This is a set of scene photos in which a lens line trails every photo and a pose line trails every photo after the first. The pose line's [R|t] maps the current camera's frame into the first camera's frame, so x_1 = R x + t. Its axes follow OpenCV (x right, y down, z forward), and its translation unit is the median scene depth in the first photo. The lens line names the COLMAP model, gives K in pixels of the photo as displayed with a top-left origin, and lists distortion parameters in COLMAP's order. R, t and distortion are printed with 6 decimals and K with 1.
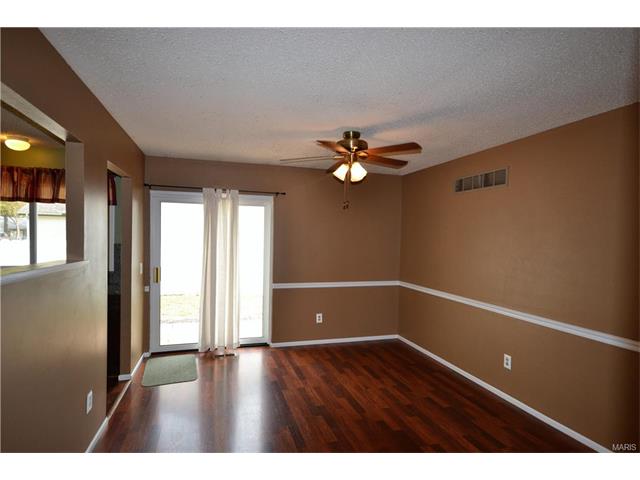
lens RADIAL K [[360.7, 0, 321.8], [0, 360.7, 256.8], [0, 0, 1]] dist [0.000233, 0.000261]
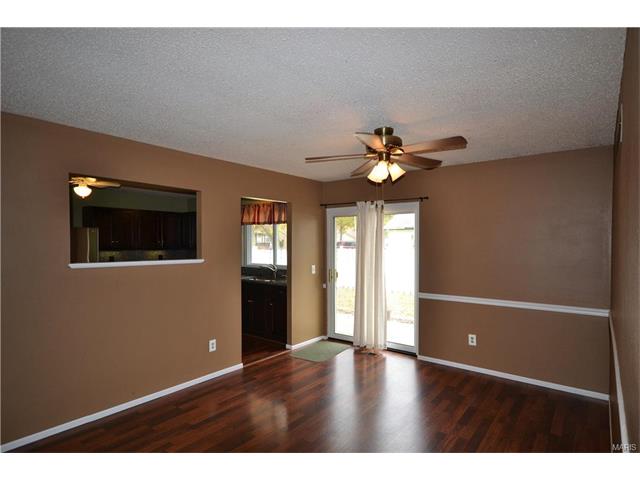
lens RADIAL K [[360.7, 0, 321.8], [0, 360.7, 256.8], [0, 0, 1]] dist [0.000233, 0.000261]
pose [[0.558909, 0.016076, -0.829073, 0.552690], [-0.032705, 0.999461, -0.002668, -0.010296], [0.828584, 0.028606, 0.559134, 0.265484]]
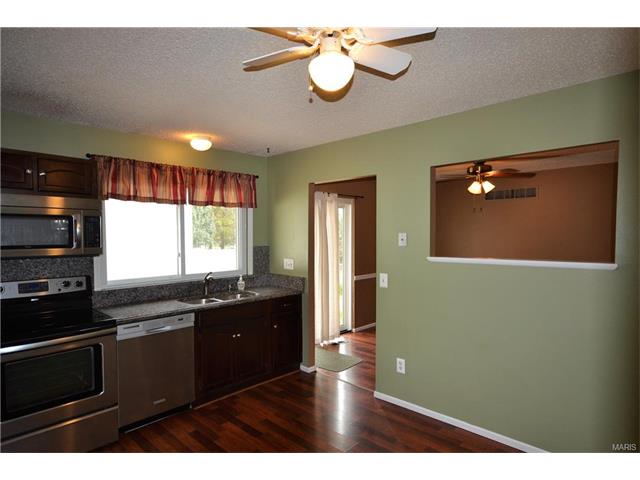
lens RADIAL K [[379.1, 0, 317.8], [0, 379.1, 253.4], [0, 0, 1]] dist [-0.001384, -0.000015]
pose [[0.881333, -0.052618, 0.469557, -0.851700], [0.049822, 0.998589, 0.018388, -0.026370], [-0.469862, 0.007188, 0.882711, -0.000553]]
